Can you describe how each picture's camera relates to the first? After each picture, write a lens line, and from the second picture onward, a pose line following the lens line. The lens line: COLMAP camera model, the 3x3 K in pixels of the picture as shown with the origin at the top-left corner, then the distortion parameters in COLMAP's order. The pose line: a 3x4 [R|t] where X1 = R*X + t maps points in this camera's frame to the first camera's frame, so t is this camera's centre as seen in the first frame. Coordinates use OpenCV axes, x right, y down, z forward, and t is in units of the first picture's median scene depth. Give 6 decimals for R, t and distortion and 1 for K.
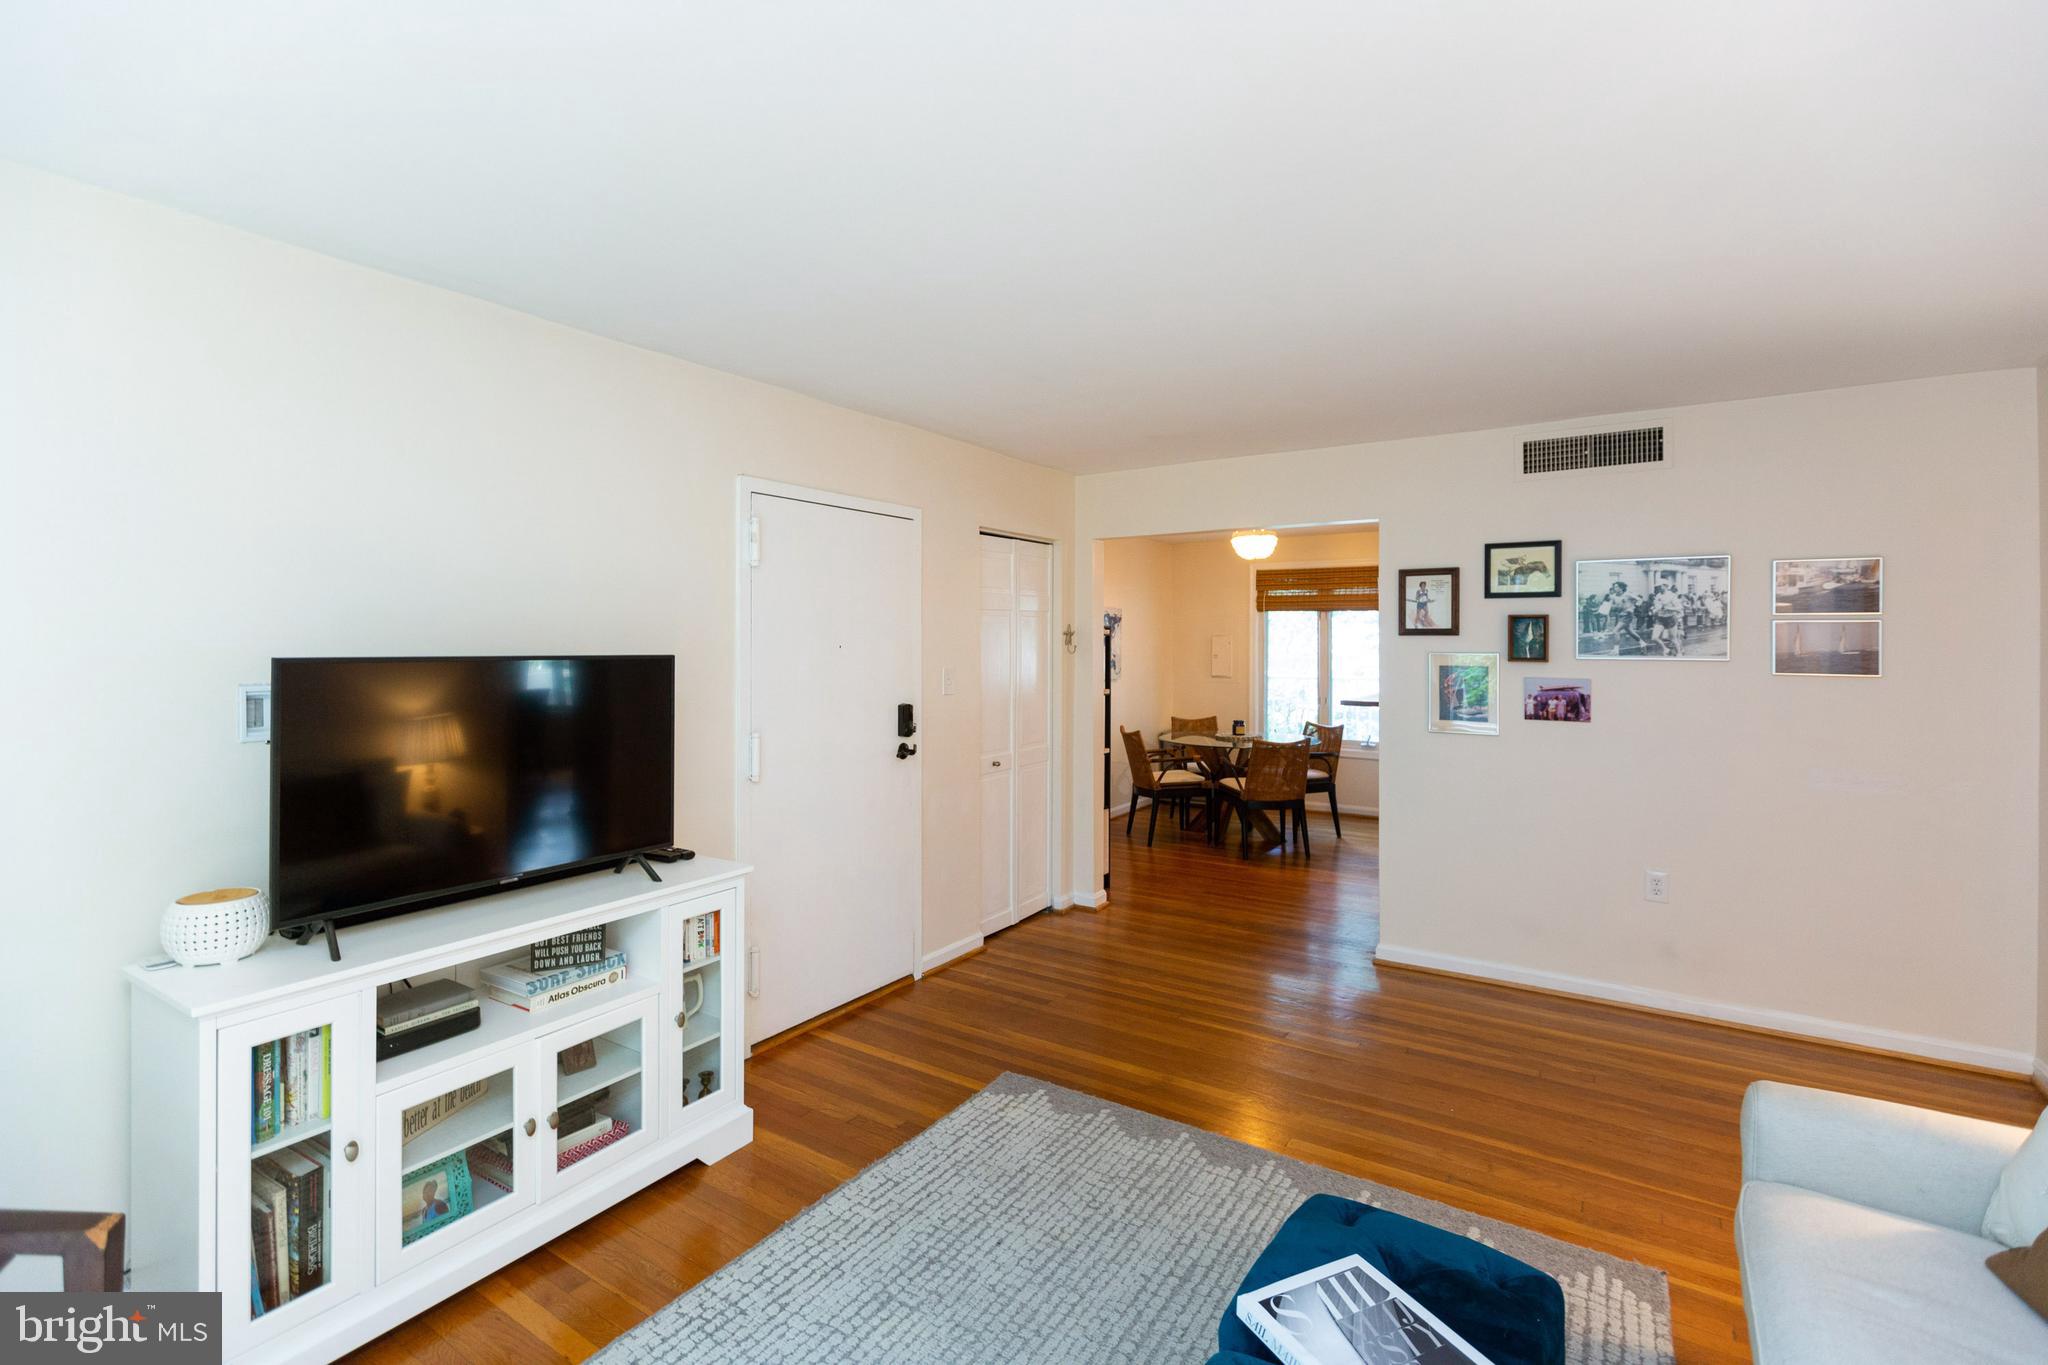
lens RADIAL K [[935.5, 0, 1015.7], [0, 935.5, 642.6], [0, 0, 1]] dist [0.004843, 0.000388]
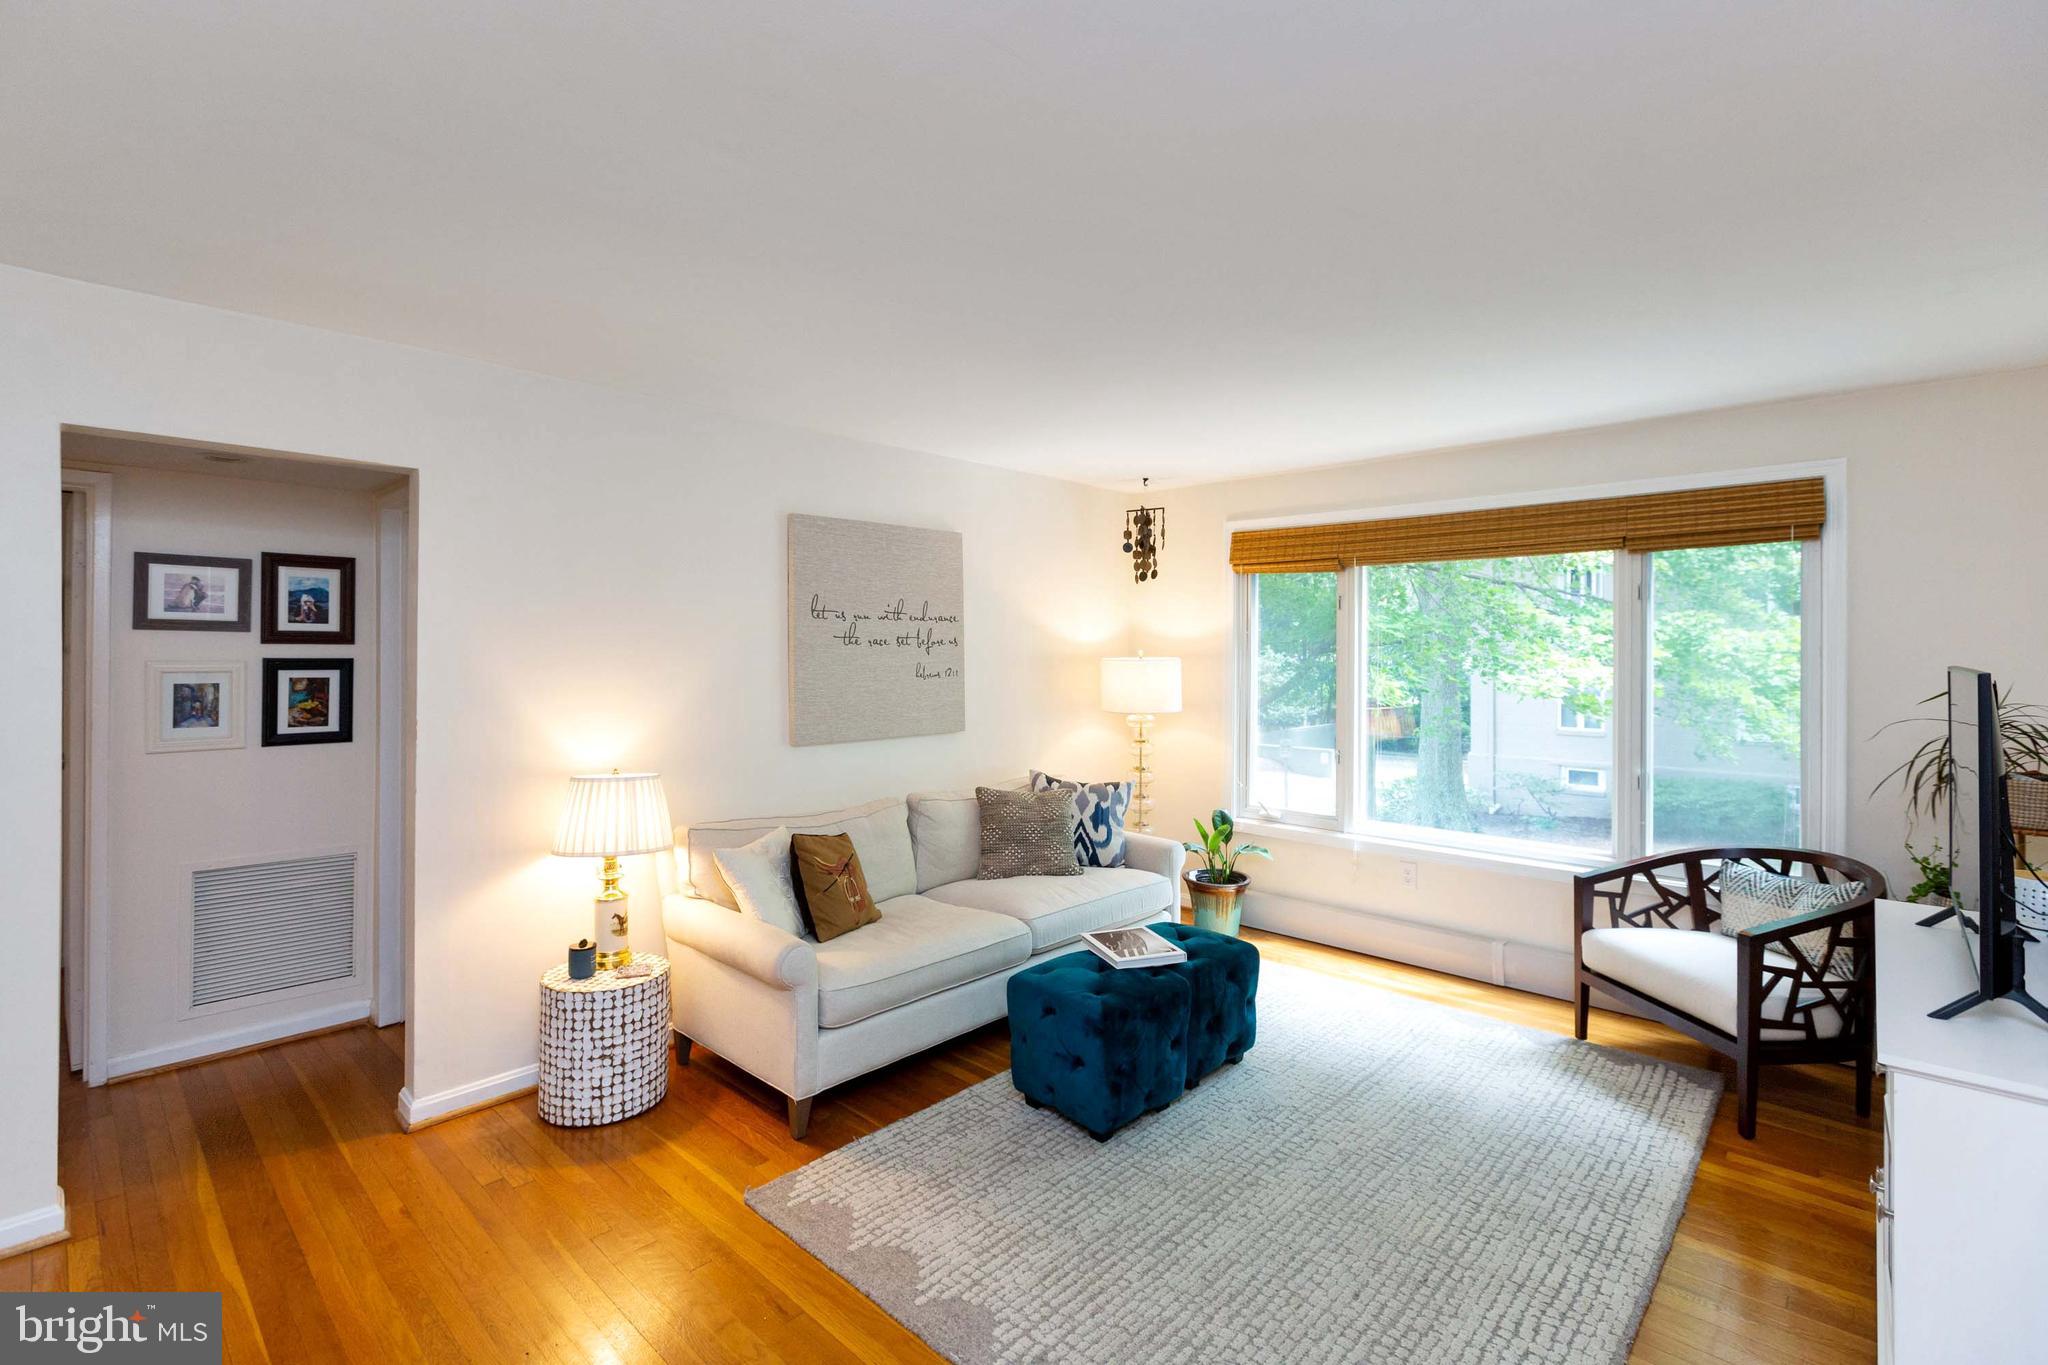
lens RADIAL K [[935.5, 0, 1015.7], [0, 935.5, 642.6], [0, 0, 1]] dist [0.004843, 0.000388]
pose [[-0.985165, -0.003972, 0.171563, 0.096208], [-0.005482, 0.999950, -0.008331, 0.000692], [-0.171522, -0.009148, -0.985138, 1.203758]]
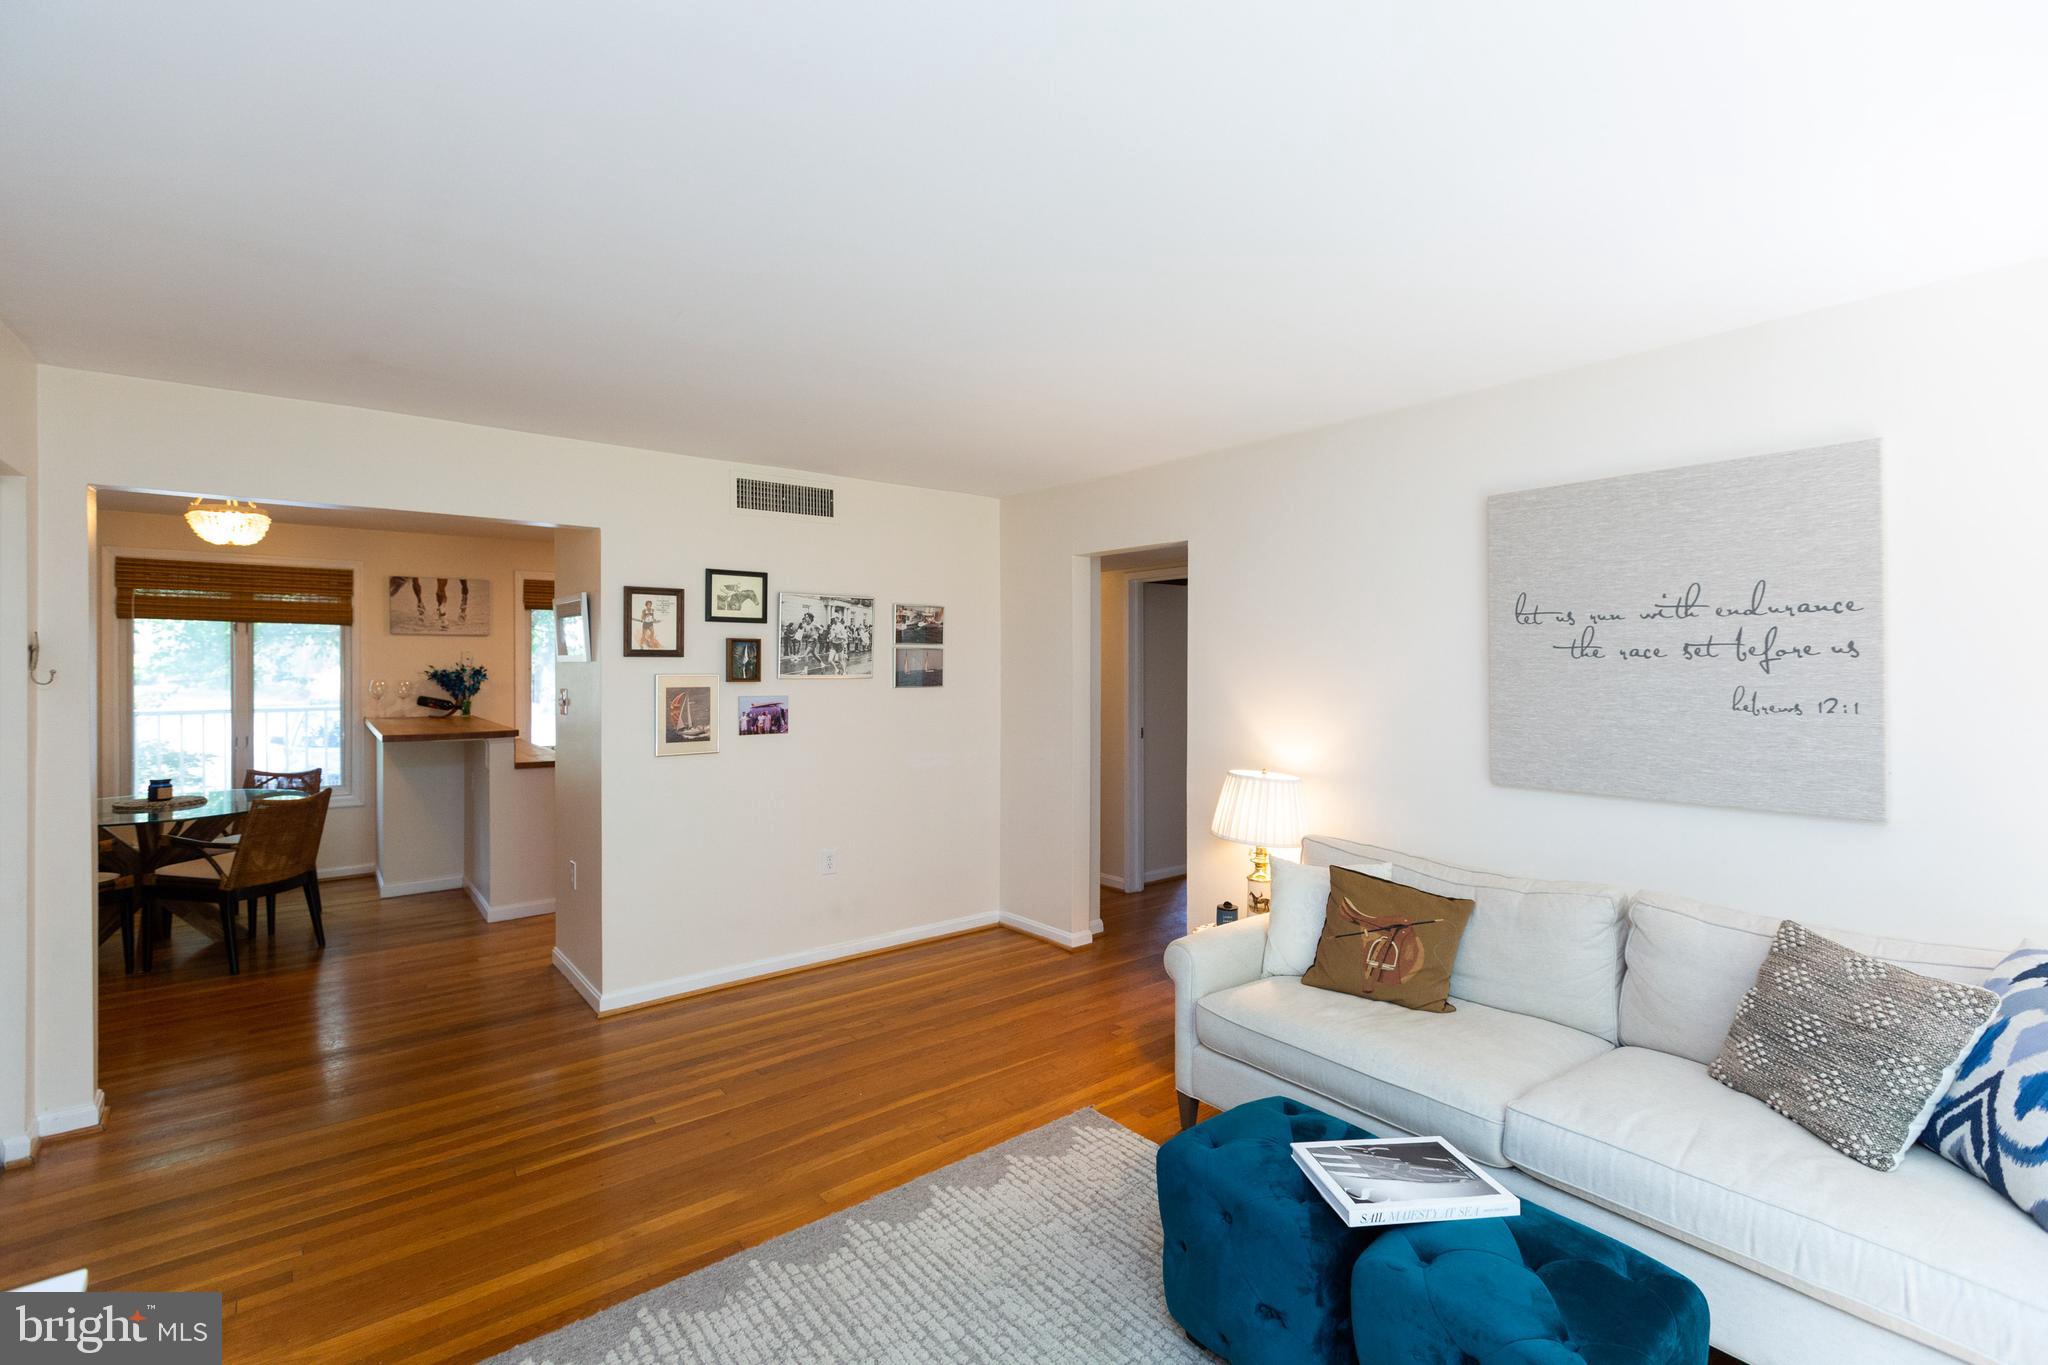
lens RADIAL K [[904.4, 0, 1022.0], [0, 904.4, 668.2], [0, 0, 1]] dist [0.001933, 0.000340]
pose [[0.304200, -0.005212, 0.952594, -0.370674], [0.000801, 0.999986, 0.005216, -0.000553], [-0.952608, -0.000824, 0.304200, 0.393922]]
